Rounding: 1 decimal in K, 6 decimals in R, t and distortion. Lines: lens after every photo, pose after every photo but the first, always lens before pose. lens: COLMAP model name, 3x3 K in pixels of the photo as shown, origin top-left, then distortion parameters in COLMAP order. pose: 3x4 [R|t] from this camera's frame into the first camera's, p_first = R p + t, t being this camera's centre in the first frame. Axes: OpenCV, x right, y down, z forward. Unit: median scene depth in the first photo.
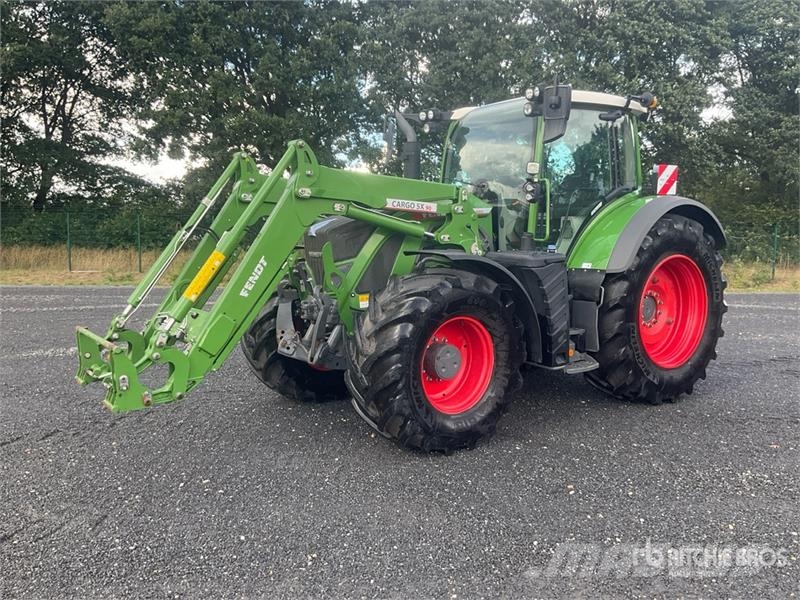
lens RADIAL K [[675.2, 0, 393.5], [0, 675.2, 295.1], [0, 0, 1]] dist [0.054036, -0.098282]
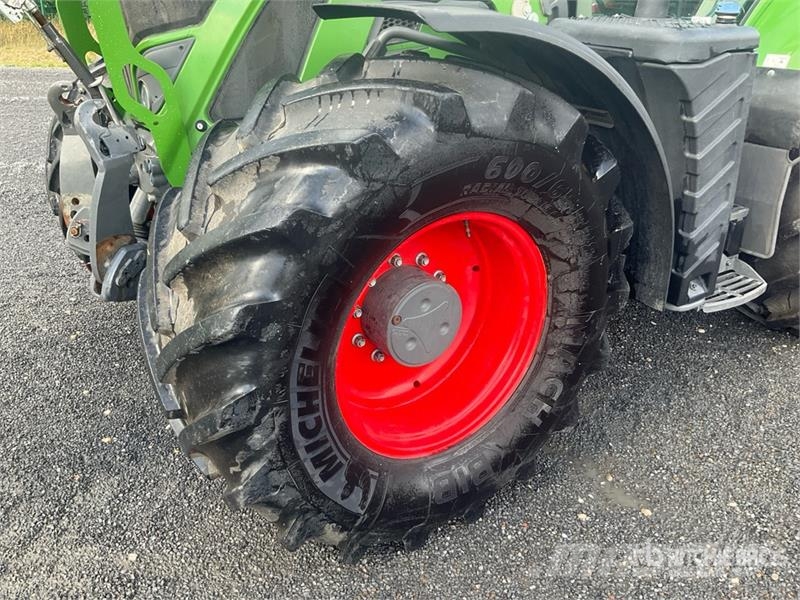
lens RADIAL K [[665.7, 0, 384.0], [0, 665.7, 309.4], [0, 0, 1]] dist [0.051034, -0.091452]
pose [[0.997433, 0.044763, -0.055895, 0.067036], [-0.024566, 0.947070, 0.320086, -0.024615], [0.067265, -0.317891, 0.945738, 0.548404]]
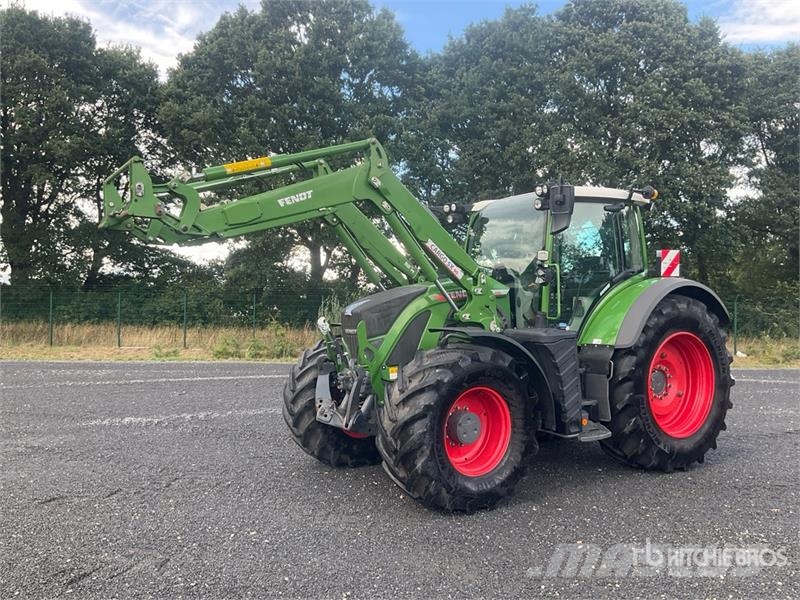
lens RADIAL K [[665.7, 0, 396.8], [0, 665.7, 303.3], [0, 0, 1]] dist [0.051034, -0.091452]
pose [[0.998984, -0.003375, -0.044951, 0.010517], [-0.001168, 0.994918, -0.100679, 0.004375], [0.045062, 0.100630, 0.993903, -0.099210]]
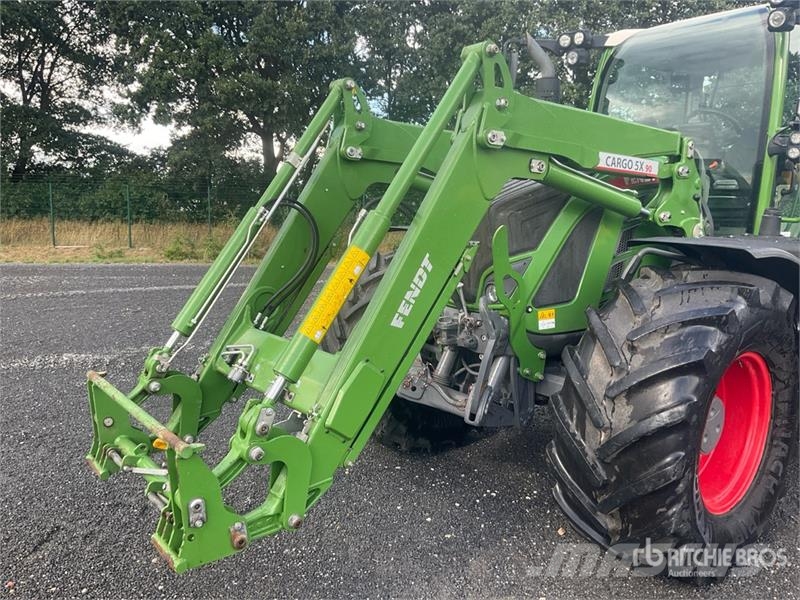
lens RADIAL K [[665.7, 0, 394.2], [0, 665.7, 295.3], [0, 0, 1]] dist [0.051034, -0.091452]
pose [[0.999613, -0.004643, 0.027413, -0.184078], [0.003426, 0.999014, 0.044260, -0.037454], [-0.027592, -0.044149, 0.998644, 0.353917]]
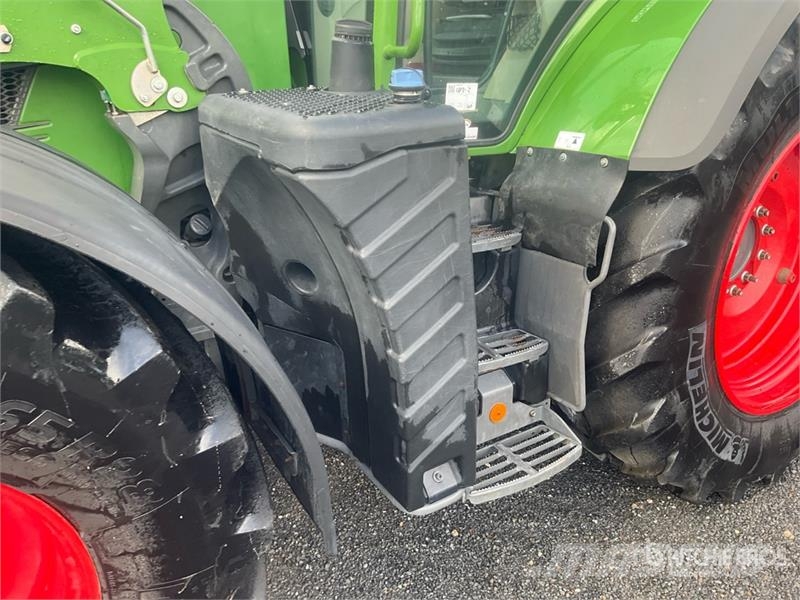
lens RADIAL K [[675.2, 0, 382.7], [0, 675.2, 304.9], [0, 0, 1]] dist [0.054036, -0.098282]
pose [[0.998732, 0.017938, -0.047045, 0.224299], [-0.005637, 0.968347, 0.249544, -0.050189], [0.050032, -0.248962, 0.967220, 0.702297]]
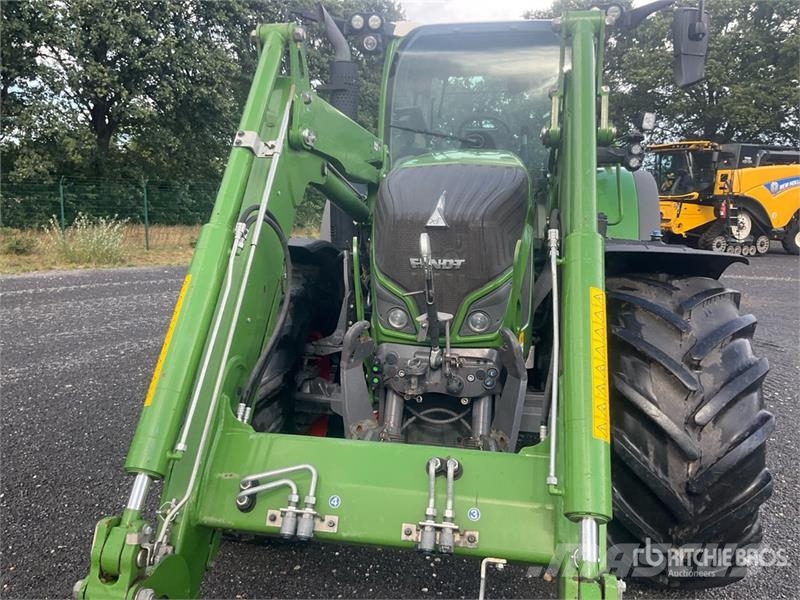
lens RADIAL K [[665.7, 0, 398.0], [0, 665.7, 295.7], [0, 0, 1]] dist [0.051034, -0.091452]
pose [[0.745490, -0.101031, 0.658816, -0.429516], [0.063330, 0.994710, 0.080879, -0.073205], [-0.663502, -0.018572, 0.747944, 0.607092]]
